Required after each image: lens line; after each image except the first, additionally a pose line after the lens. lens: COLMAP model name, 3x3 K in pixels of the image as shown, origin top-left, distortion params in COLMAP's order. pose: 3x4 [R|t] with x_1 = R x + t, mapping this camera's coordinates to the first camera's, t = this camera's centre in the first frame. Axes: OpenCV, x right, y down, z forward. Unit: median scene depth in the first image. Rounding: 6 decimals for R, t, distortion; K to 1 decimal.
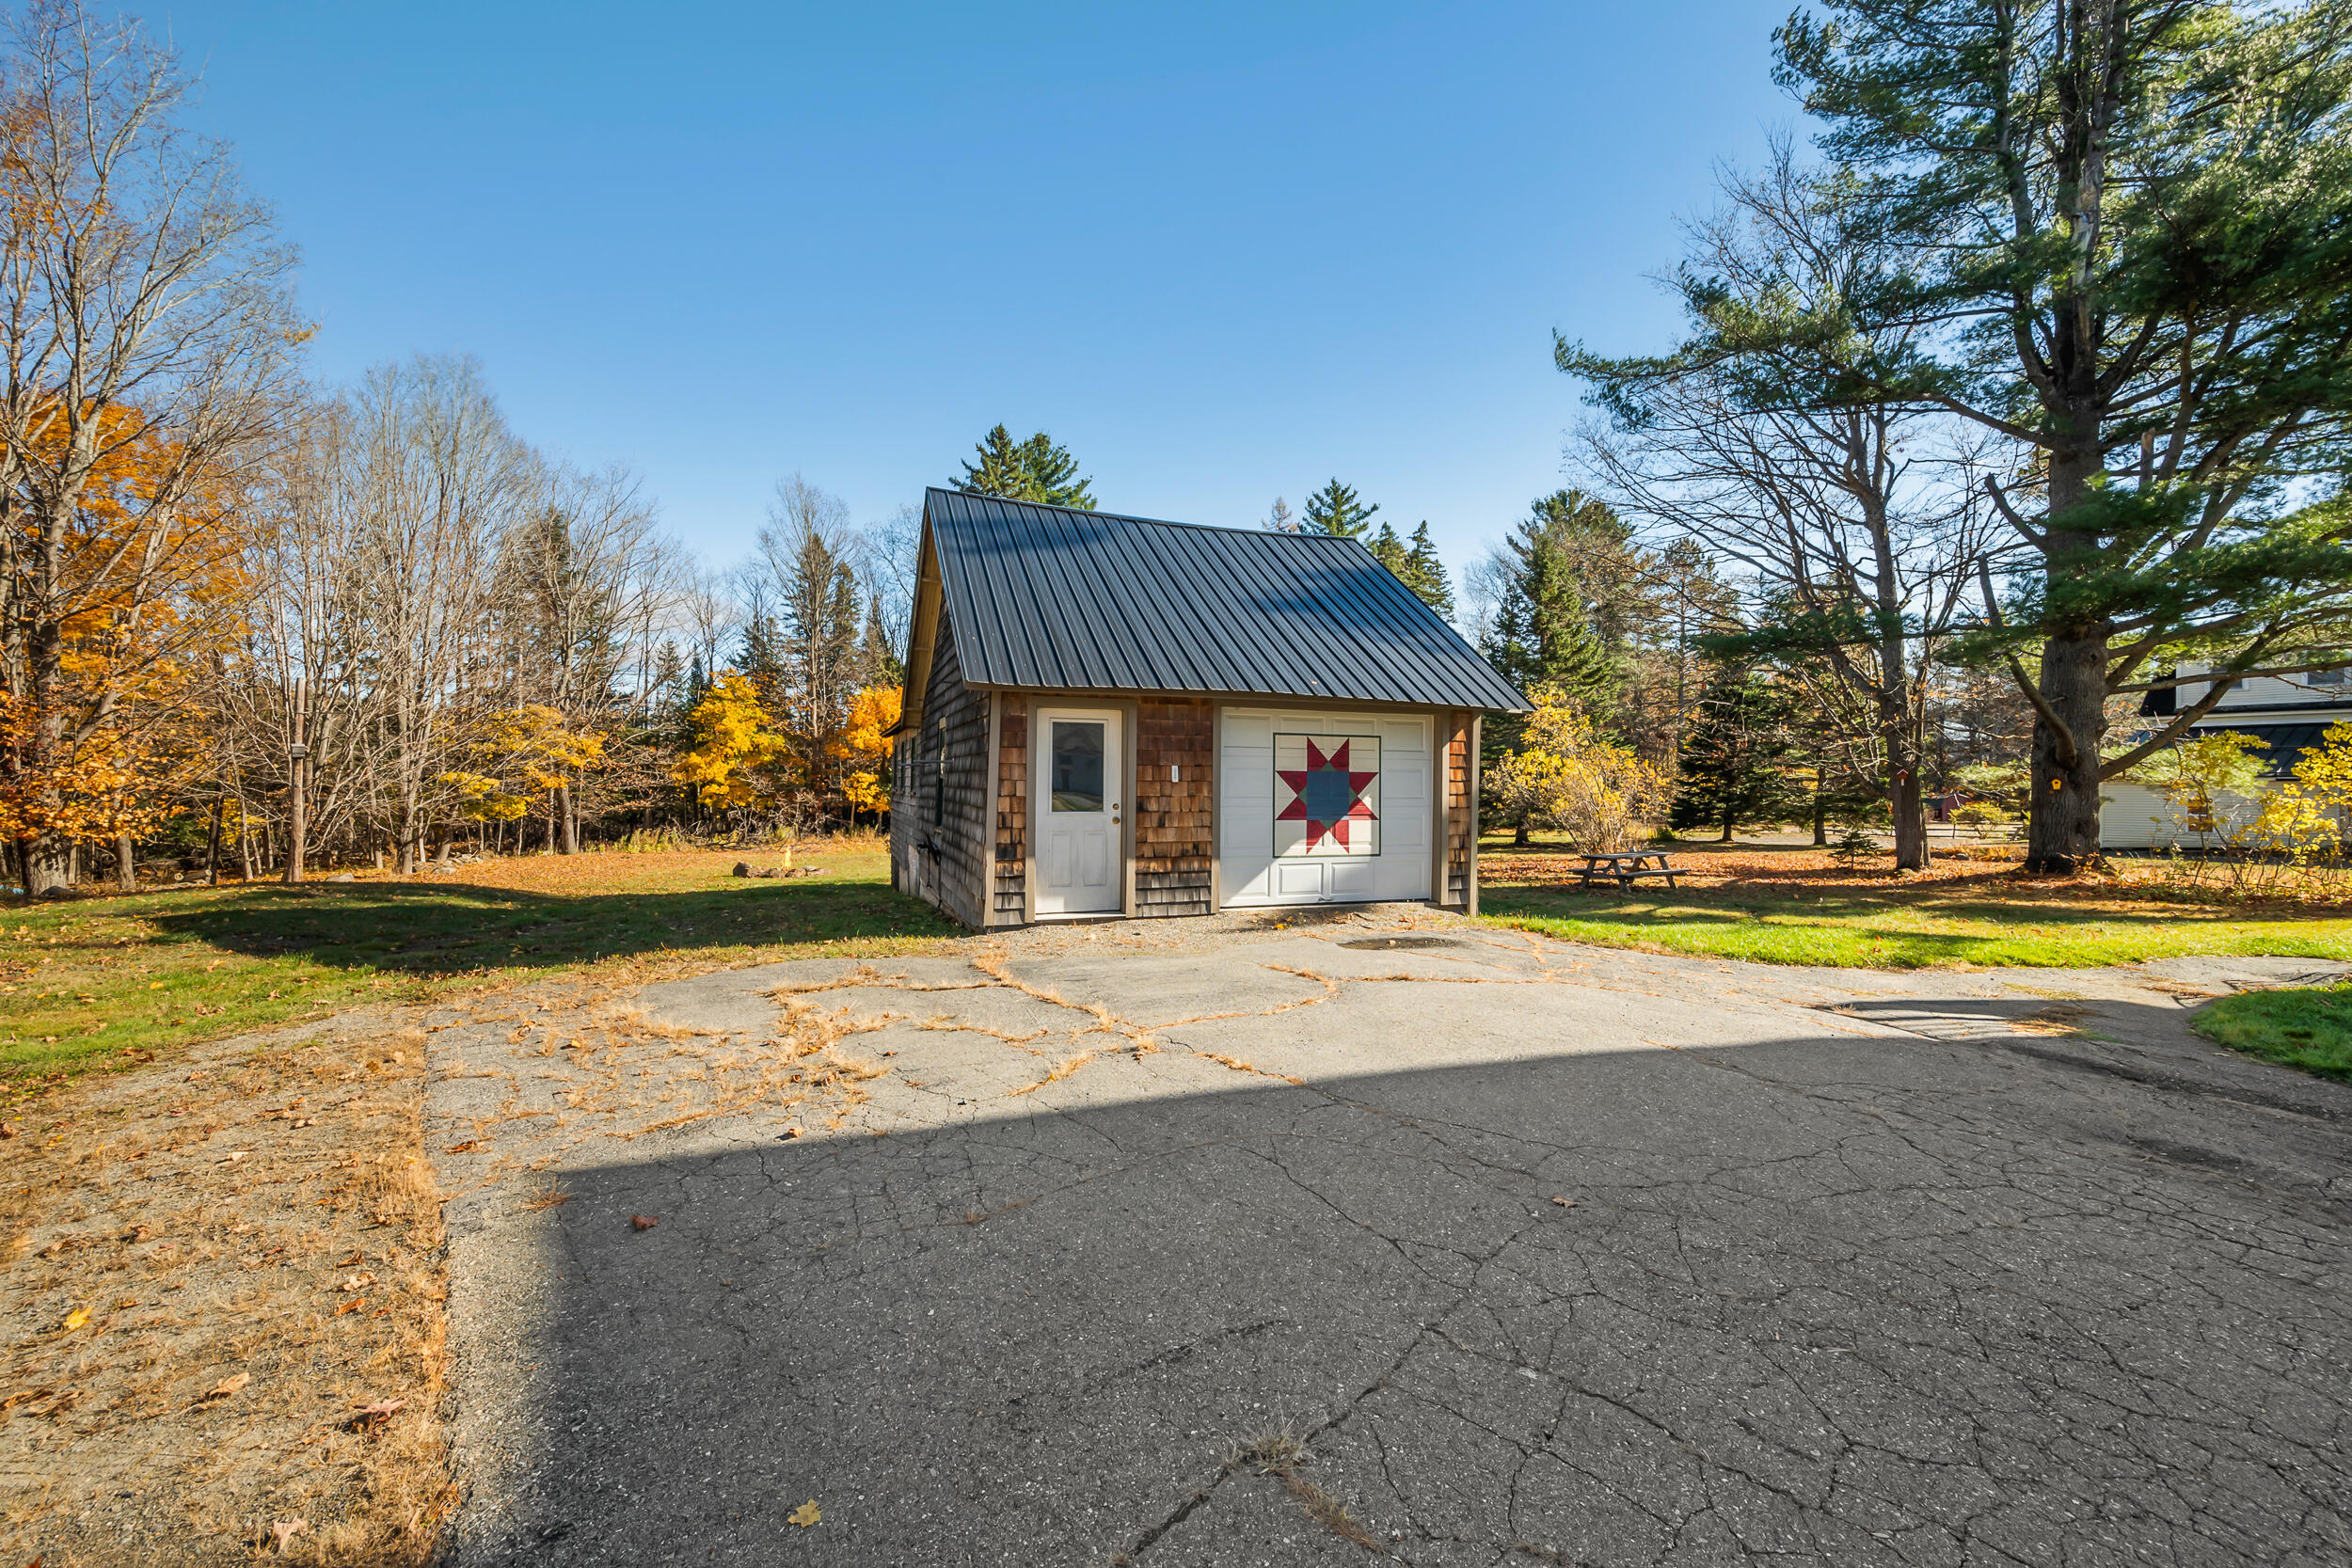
lens RADIAL K [[929.0, 0, 1184.9], [0, 929.0, 763.1], [0, 0, 1]] dist [0.000918, -0.000133]
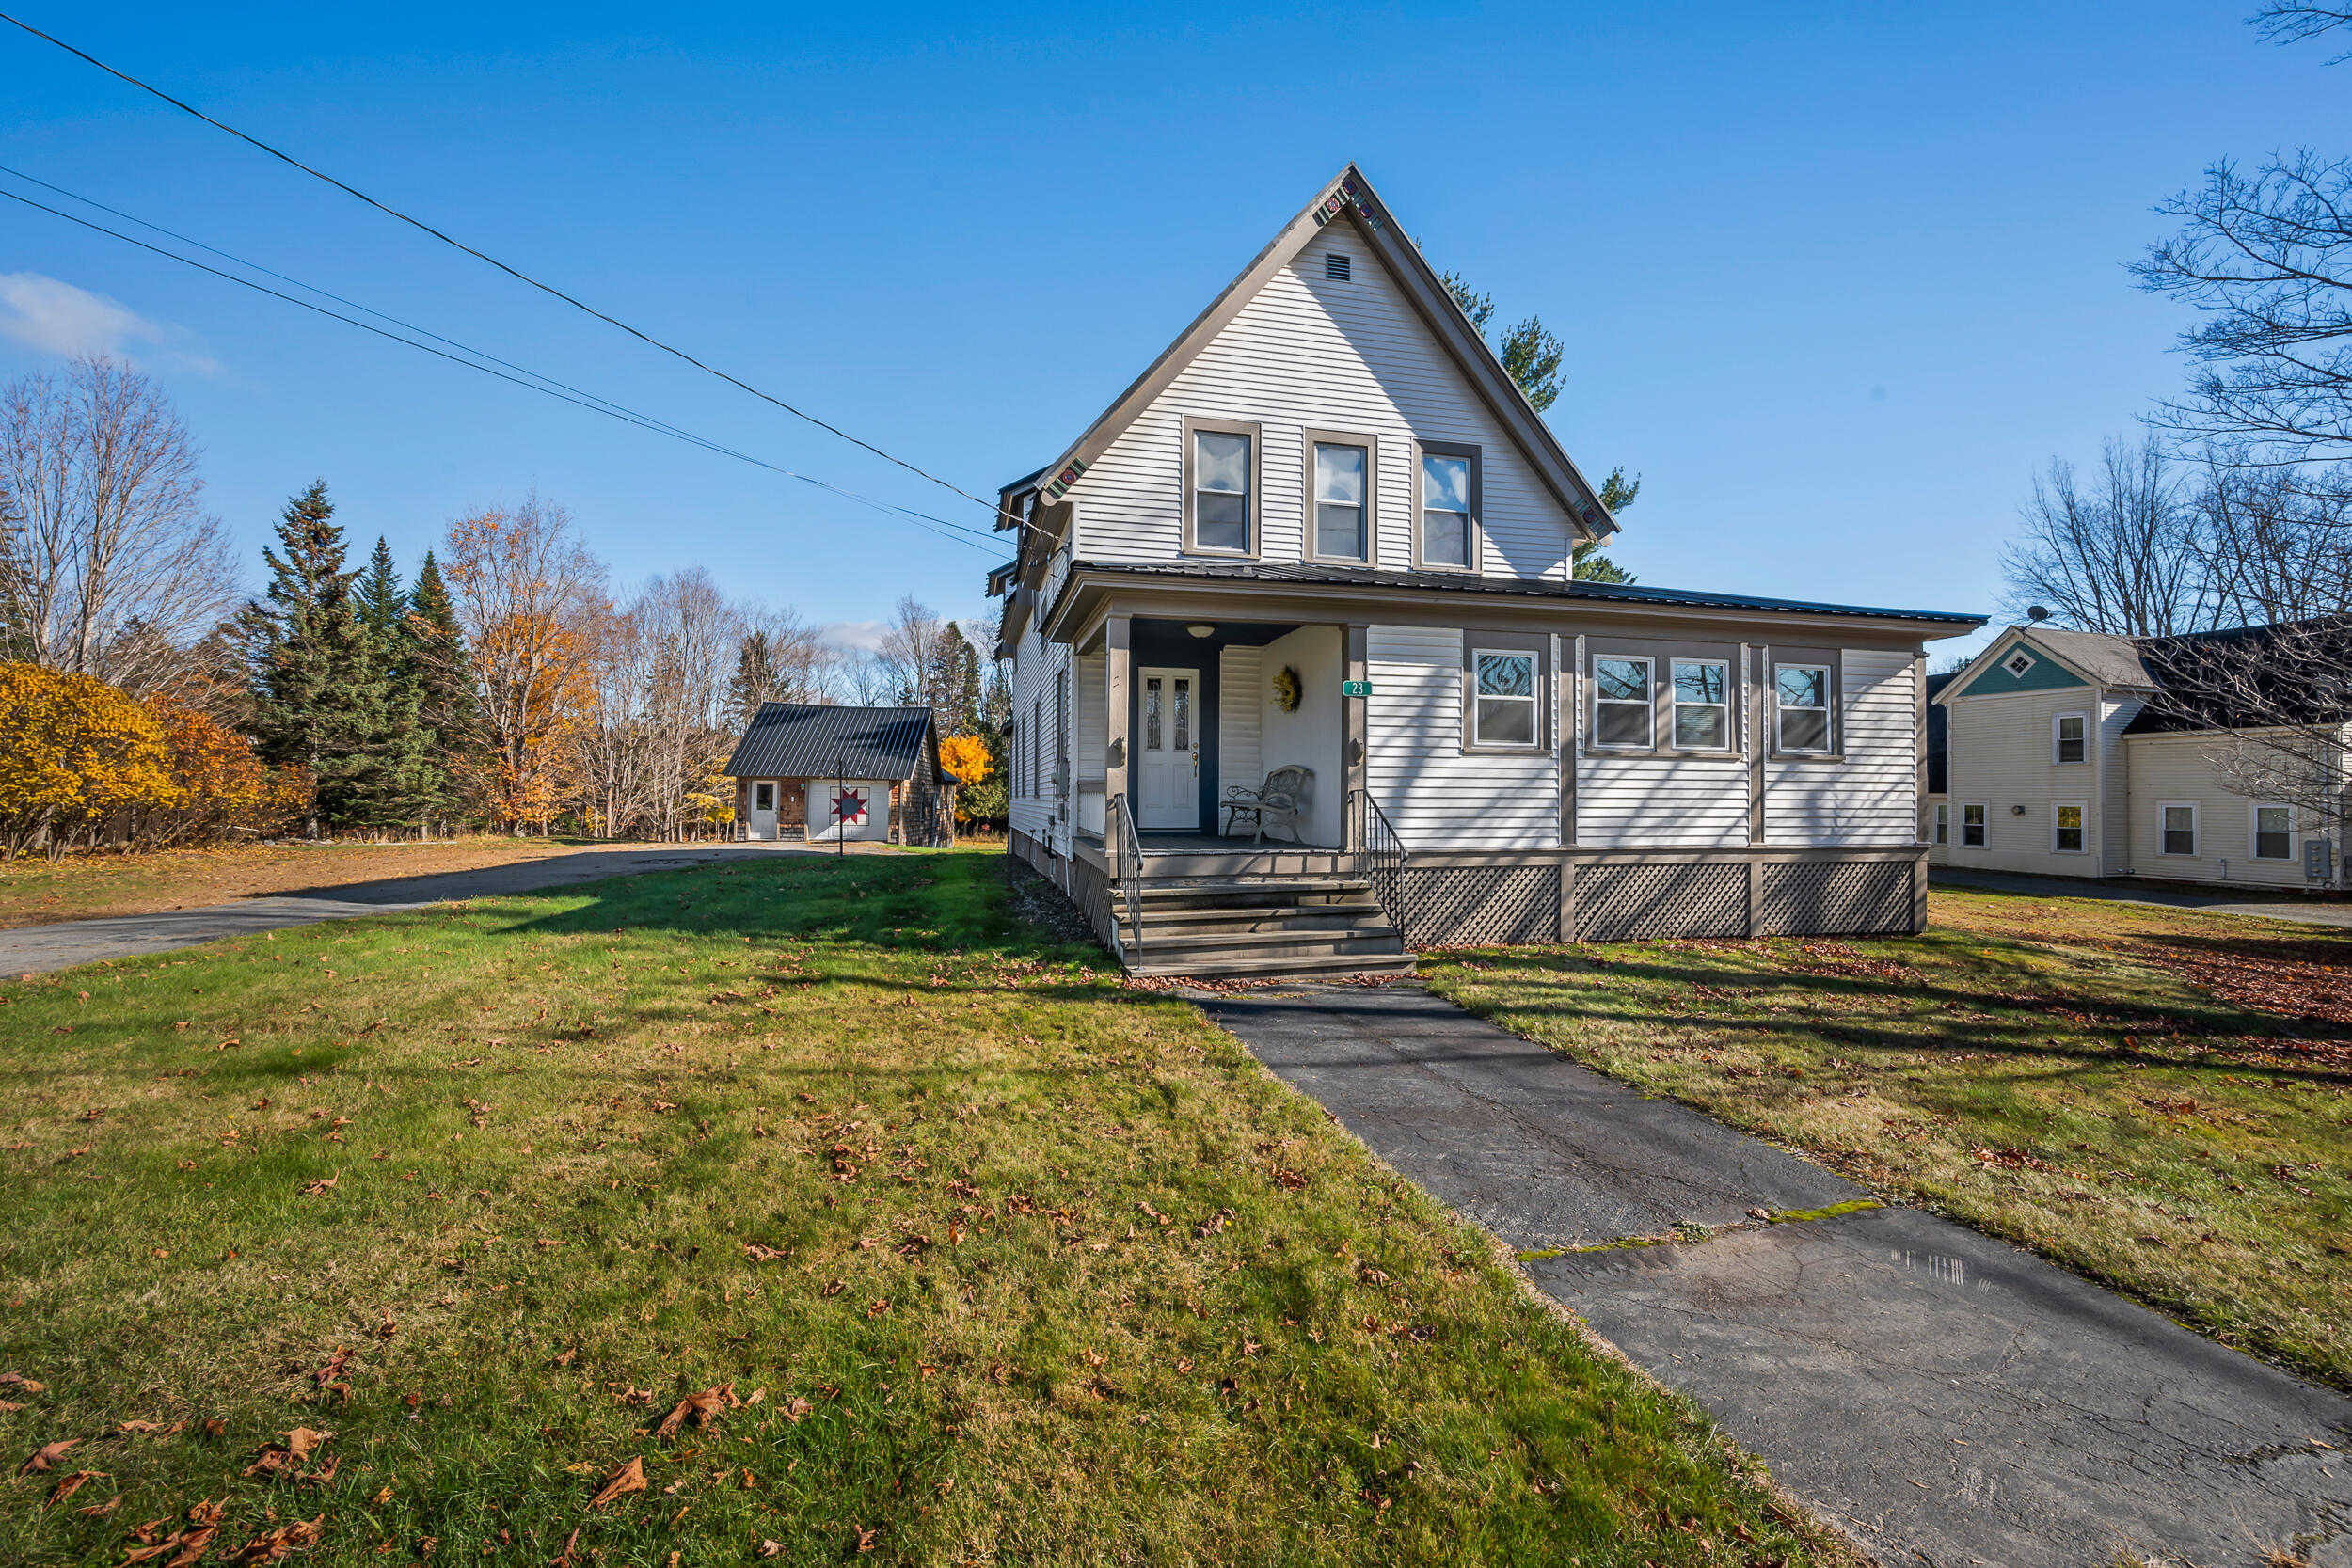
lens RADIAL K [[929.0, 0, 1184.9], [0, 929.0, 763.1], [0, 0, 1]] dist [0.000918, -0.000133]
pose [[0.969743, -0.000311, -0.244130, 2.171798], [-0.005365, 0.999730, -0.022587, -0.049503], [0.244071, 0.023213, 0.969480, -1.914232]]
